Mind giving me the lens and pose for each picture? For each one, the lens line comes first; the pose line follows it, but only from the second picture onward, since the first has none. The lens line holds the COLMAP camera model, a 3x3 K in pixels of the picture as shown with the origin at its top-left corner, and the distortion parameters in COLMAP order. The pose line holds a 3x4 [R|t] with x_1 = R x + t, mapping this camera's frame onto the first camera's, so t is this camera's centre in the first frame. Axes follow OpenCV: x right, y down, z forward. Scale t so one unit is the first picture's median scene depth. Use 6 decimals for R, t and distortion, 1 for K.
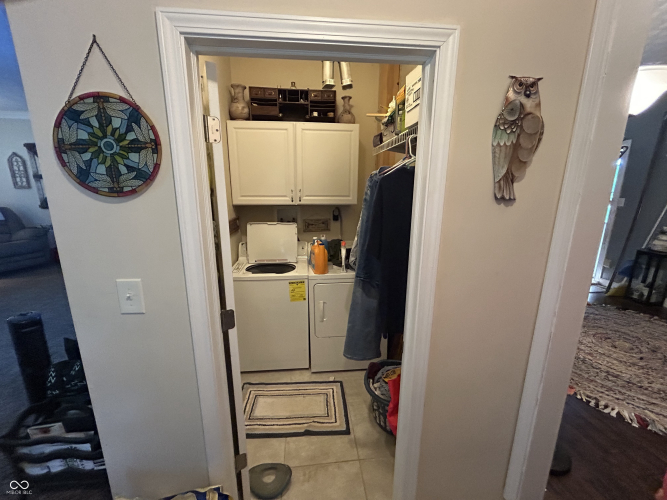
lens RADIAL K [[271.6, 0, 332.6], [0, 271.6, 247.1], [0, 0, 1]] dist [0.000473, 0.000503]
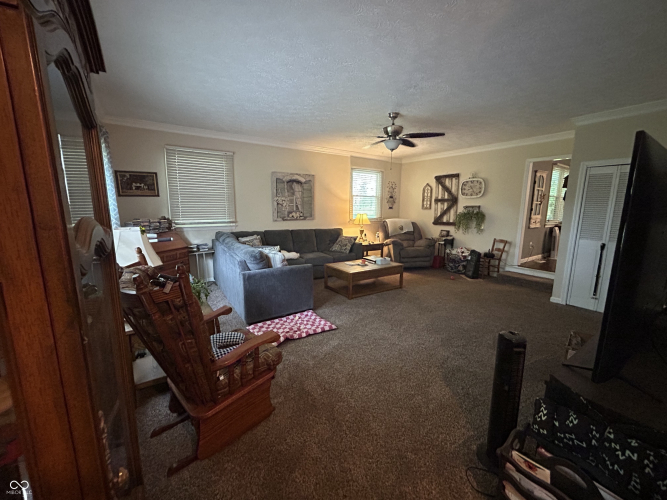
lens RADIAL K [[271.6, 0, 333.1], [0, 271.6, 250.6], [0, 0, 1]] dist [0.000473, 0.000503]
pose [[0.480176, 0.148431, -0.864523, -0.162539], [-0.203005, 0.977626, 0.055097, 0.005781], [0.853358, 0.149046, 0.499565, -0.043018]]
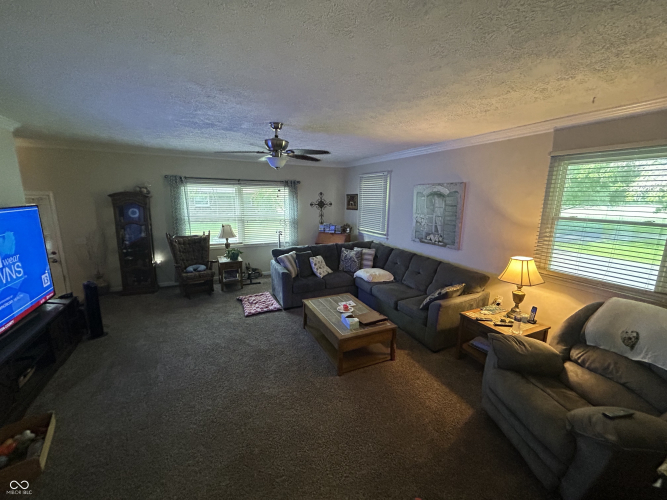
lens RADIAL K [[271.6, 0, 333.9], [0, 271.6, 249.8], [0, 0, 1]] dist [0.000473, 0.000503]
pose [[-0.932835, 0.054776, -0.356115, -0.640523], [-0.095877, 0.915004, 0.391888, -0.318001], [0.347312, 0.399710, -0.848296, 1.000627]]
